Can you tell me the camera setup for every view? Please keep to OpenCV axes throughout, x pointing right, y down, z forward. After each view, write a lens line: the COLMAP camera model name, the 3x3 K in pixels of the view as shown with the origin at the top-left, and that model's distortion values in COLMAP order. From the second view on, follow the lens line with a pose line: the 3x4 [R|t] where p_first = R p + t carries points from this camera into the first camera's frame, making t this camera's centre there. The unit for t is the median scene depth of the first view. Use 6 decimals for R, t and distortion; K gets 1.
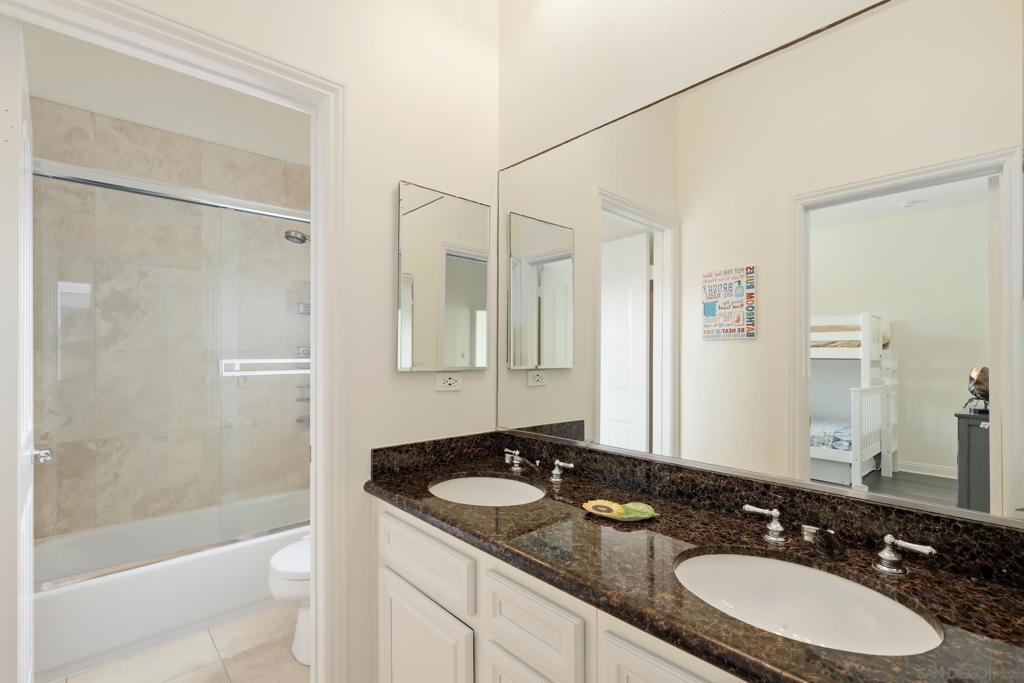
lens RADIAL K [[463.0, 0, 521.9], [0, 463.0, 351.3], [0, 0, 1]] dist [-0.010937, 0.001029]
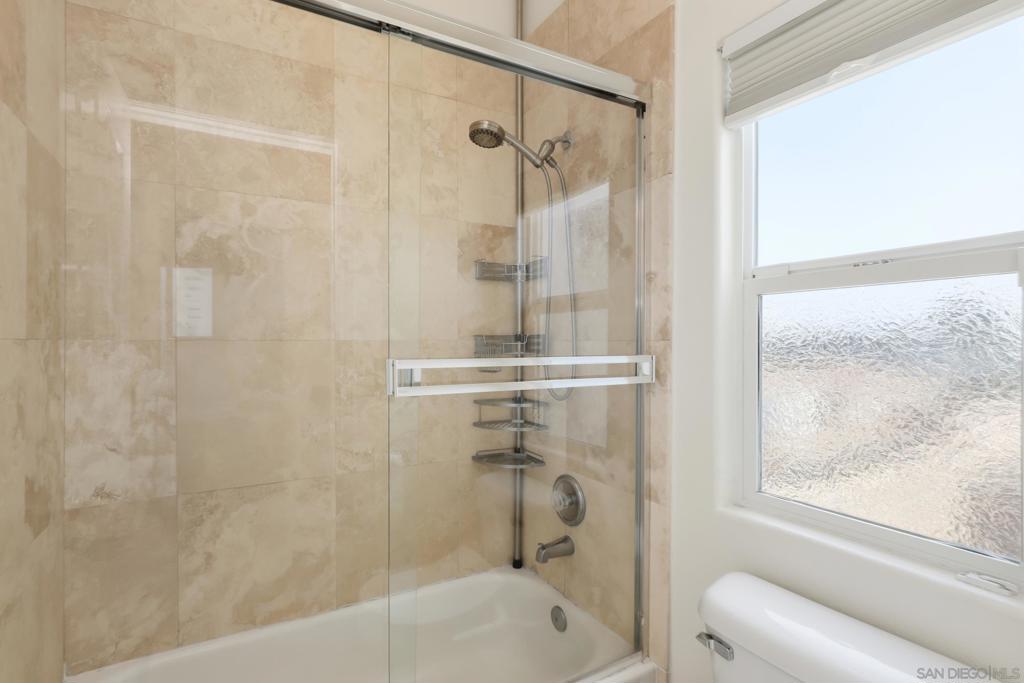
lens RADIAL K [[522.7, 0, 505.9], [0, 522.7, 341.6], [0, 0, 1]] dist [-0.006773, -0.001356]
pose [[0.968739, -0.003252, -0.248062, -0.352111], [0.003008, 0.999995, -0.001363, 0.000523], [0.248065, 0.000574, 0.968743, 0.450617]]
